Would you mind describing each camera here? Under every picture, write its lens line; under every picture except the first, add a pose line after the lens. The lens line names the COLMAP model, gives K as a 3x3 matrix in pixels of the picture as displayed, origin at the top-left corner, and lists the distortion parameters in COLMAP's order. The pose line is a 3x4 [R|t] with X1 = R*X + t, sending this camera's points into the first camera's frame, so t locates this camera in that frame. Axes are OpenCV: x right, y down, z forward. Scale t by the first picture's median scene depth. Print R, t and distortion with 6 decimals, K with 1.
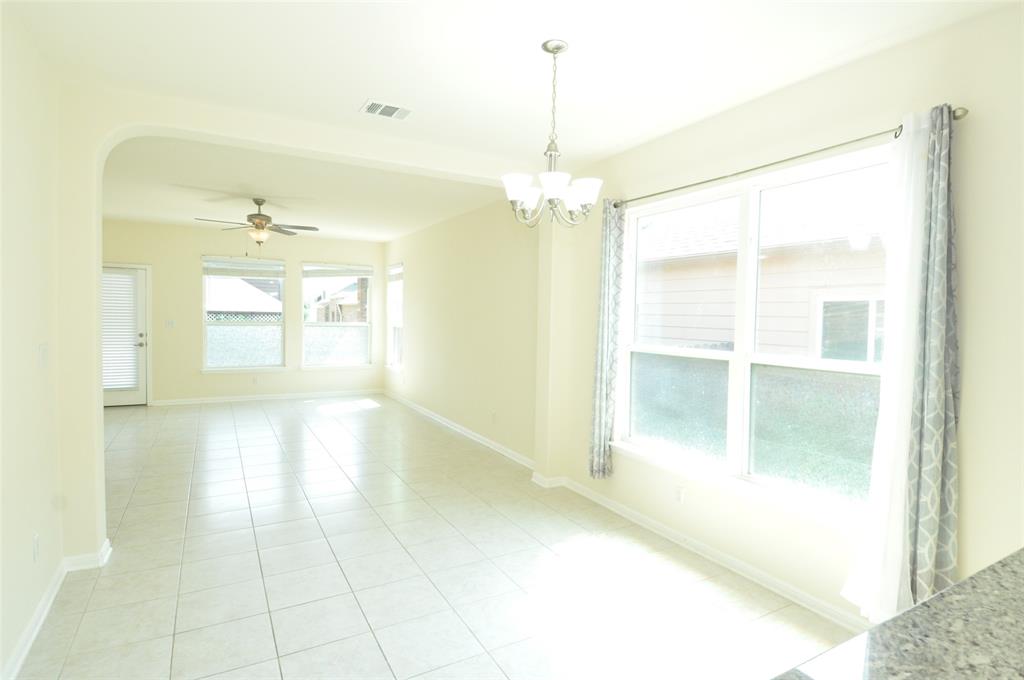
lens RADIAL K [[536.4, 0, 524.0], [0, 536.4, 333.9], [0, 0, 1]] dist [0.046205, -0.044740]
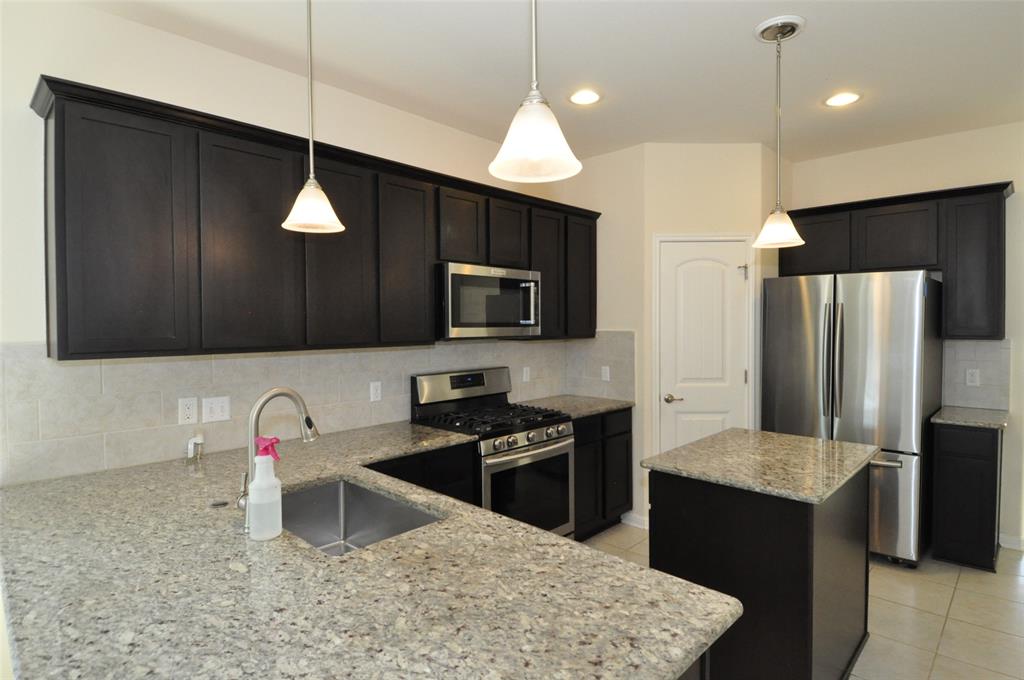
lens RADIAL K [[536.4, 0, 524.0], [0, 536.4, 333.9], [0, 0, 1]] dist [0.046205, -0.044740]
pose [[-0.286943, -0.039261, 0.957143, -0.041983], [0.038530, 0.997878, 0.052483, -0.001381], [-0.957173, 0.051939, -0.284821, 0.060308]]
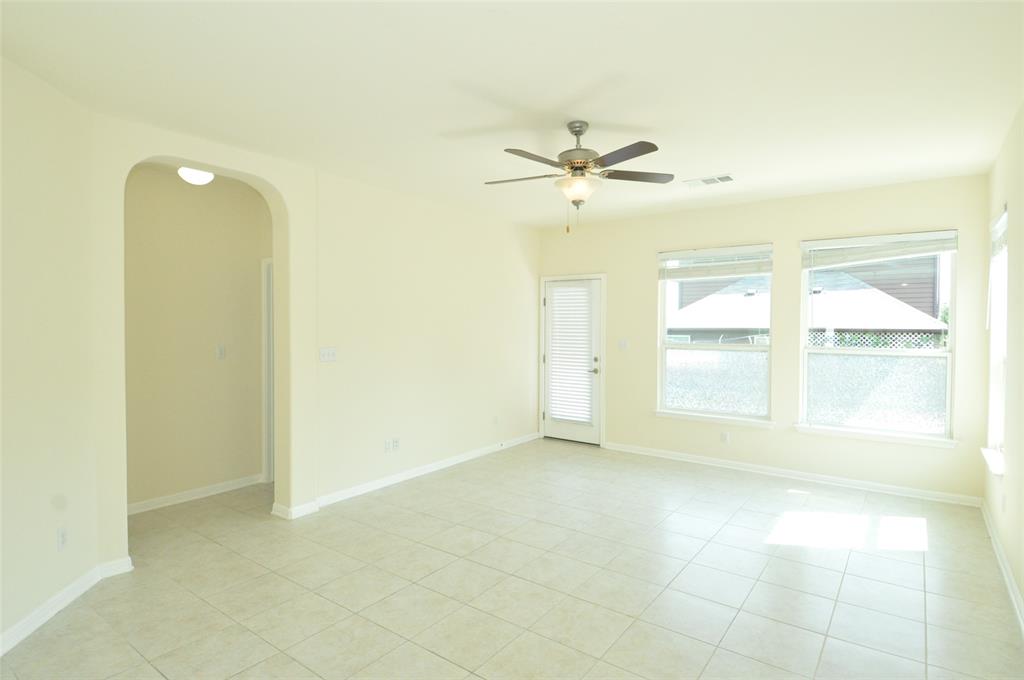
lens RADIAL K [[536.4, 0, 524.0], [0, 536.4, 333.9], [0, 0, 1]] dist [0.046205, -0.044740]
pose [[0.409696, -0.002327, -0.912219, -0.010887], [-0.028185, 0.999487, -0.015208, -0.019308], [0.911786, 0.031941, 0.409421, 0.527418]]
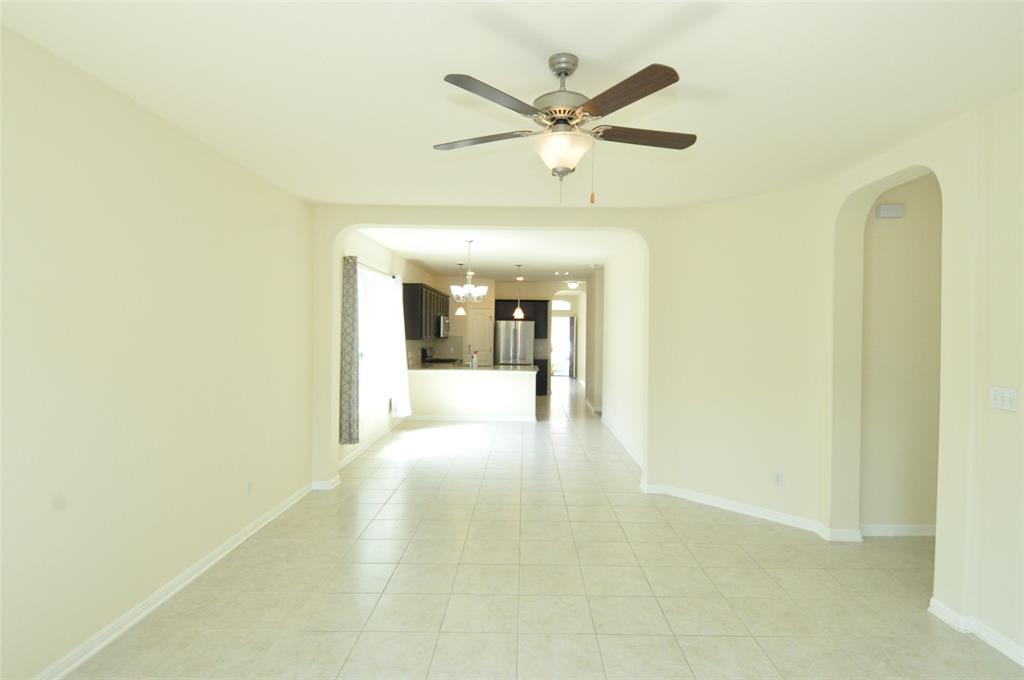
lens RADIAL K [[536.4, 0, 524.0], [0, 536.4, 333.9], [0, 0, 1]] dist [0.046205, -0.044740]
pose [[-0.864745, -0.031087, 0.501249, -0.475930], [-0.007577, 0.998776, 0.048872, -0.051649], [-0.502154, 0.038464, -0.863922, 0.971232]]
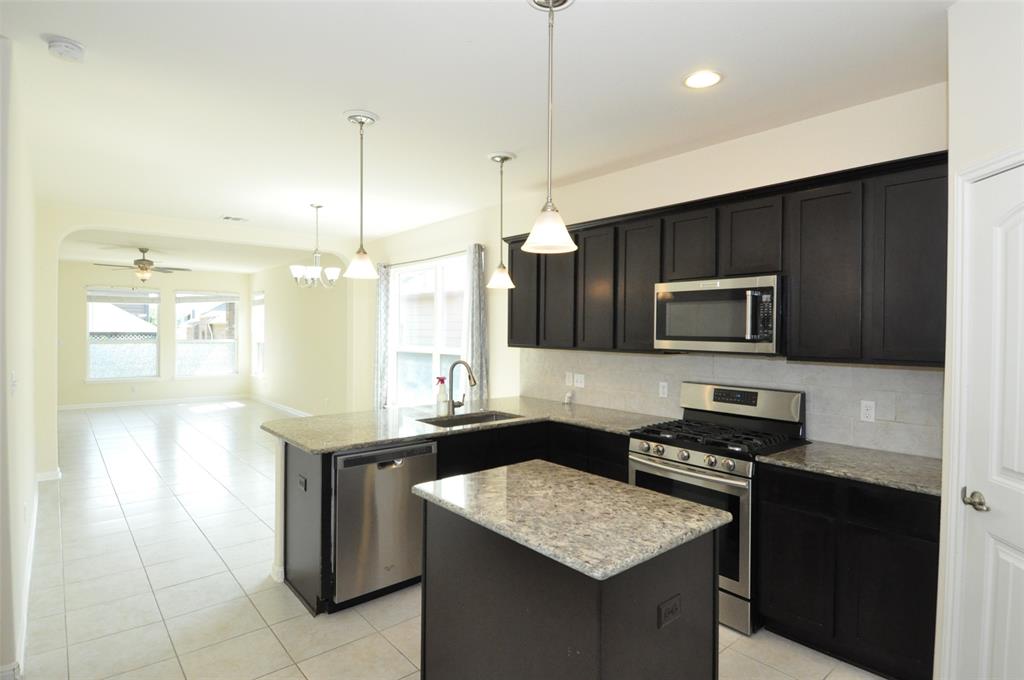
lens RADIAL K [[536.4, 0, 524.0], [0, 536.4, 333.9], [0, 0, 1]] dist [0.046205, -0.044740]
pose [[0.981157, -0.013823, 0.192719, 0.130017], [0.019658, 0.999403, -0.028398, 0.015997], [-0.192211, 0.031651, 0.980843, -0.366586]]
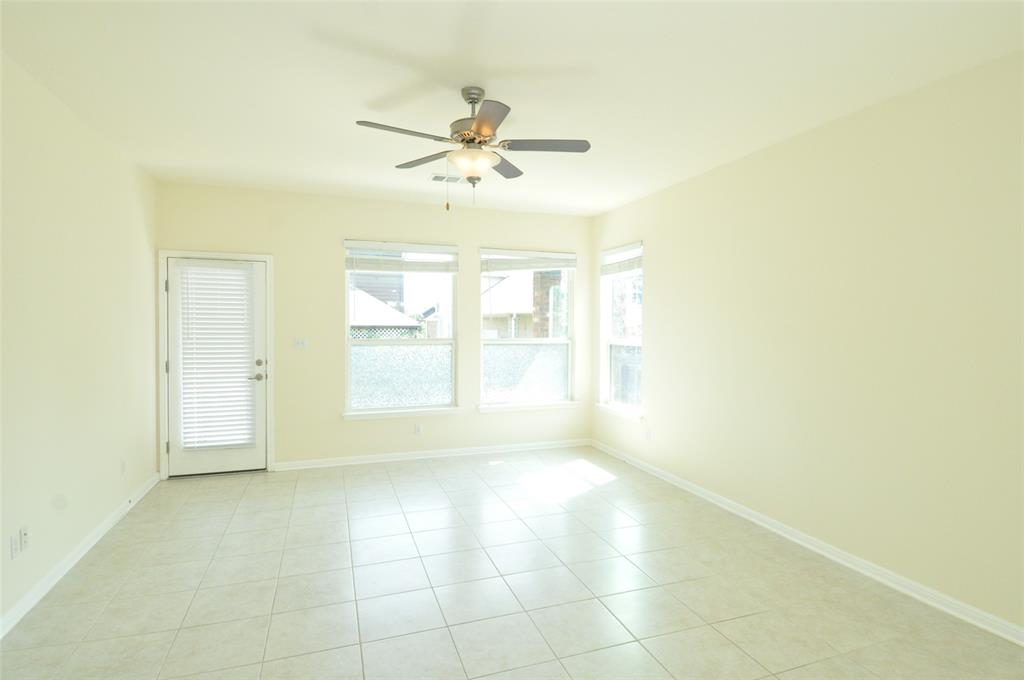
lens RADIAL K [[536.4, 0, 524.0], [0, 536.4, 333.9], [0, 0, 1]] dist [0.046205, -0.044740]
pose [[0.985524, -0.012550, -0.169070, -0.261879], [0.009152, 0.999740, -0.020866, -0.014514], [0.169288, 0.019017, 0.985383, 0.384443]]
